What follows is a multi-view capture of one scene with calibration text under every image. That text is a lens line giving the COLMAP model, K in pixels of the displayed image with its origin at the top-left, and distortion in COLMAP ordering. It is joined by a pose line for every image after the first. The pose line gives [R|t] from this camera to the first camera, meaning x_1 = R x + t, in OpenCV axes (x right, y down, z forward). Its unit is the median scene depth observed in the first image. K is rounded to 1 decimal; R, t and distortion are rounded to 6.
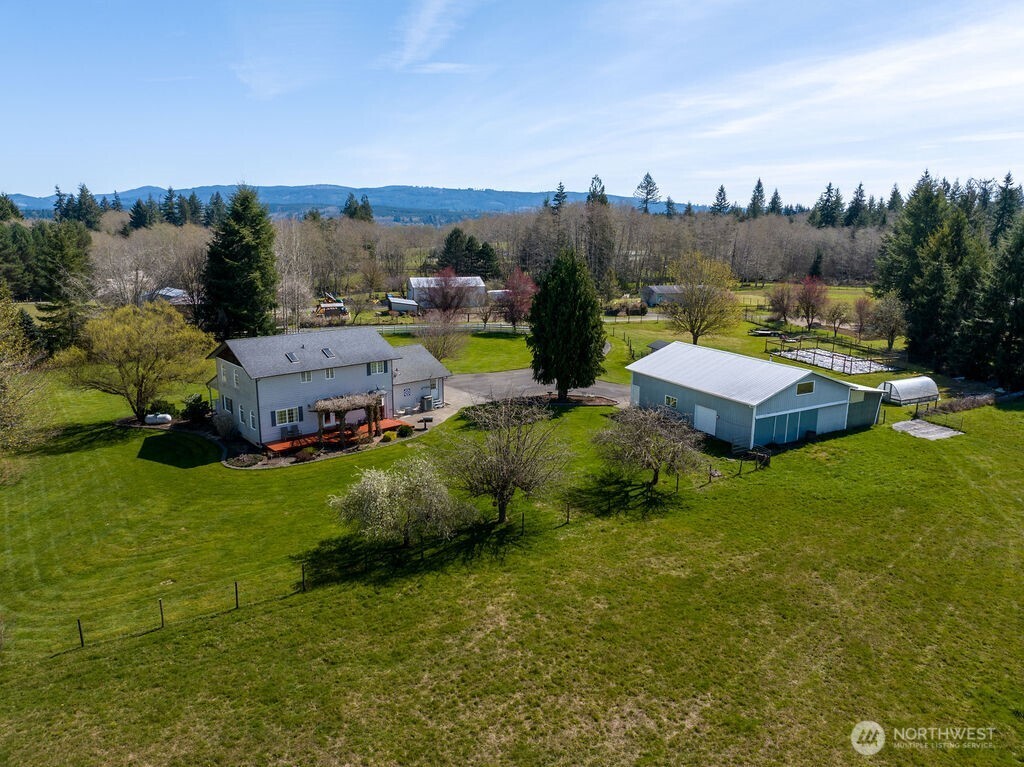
lens RADIAL K [[722.4, 0, 515.4], [0, 722.4, 382.3], [0, 0, 1]] dist [-0.027918, 0.003243]
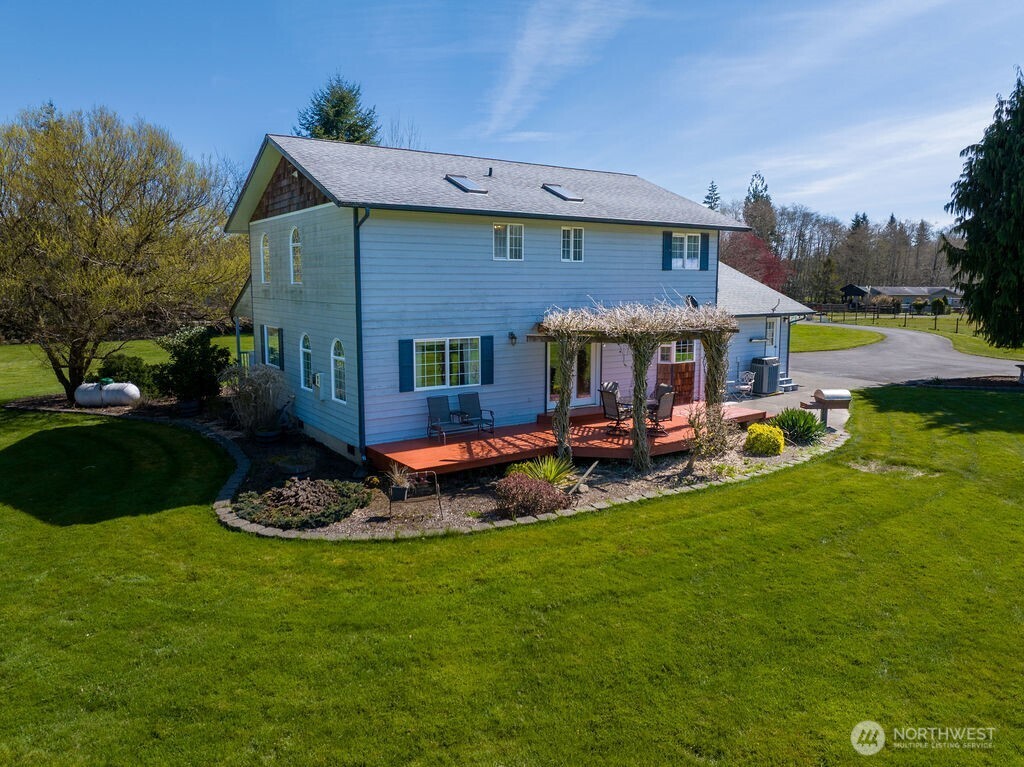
lens RADIAL K [[722.4, 0, 508.8], [0, 722.4, 382.2], [0, 0, 1]] dist [-0.027918, 0.003243]
pose [[0.992799, 0.010085, -0.119364, -0.256130], [-0.019899, 0.996489, -0.081320, 0.080270], [0.118125, 0.083110, 0.989515, 0.704999]]
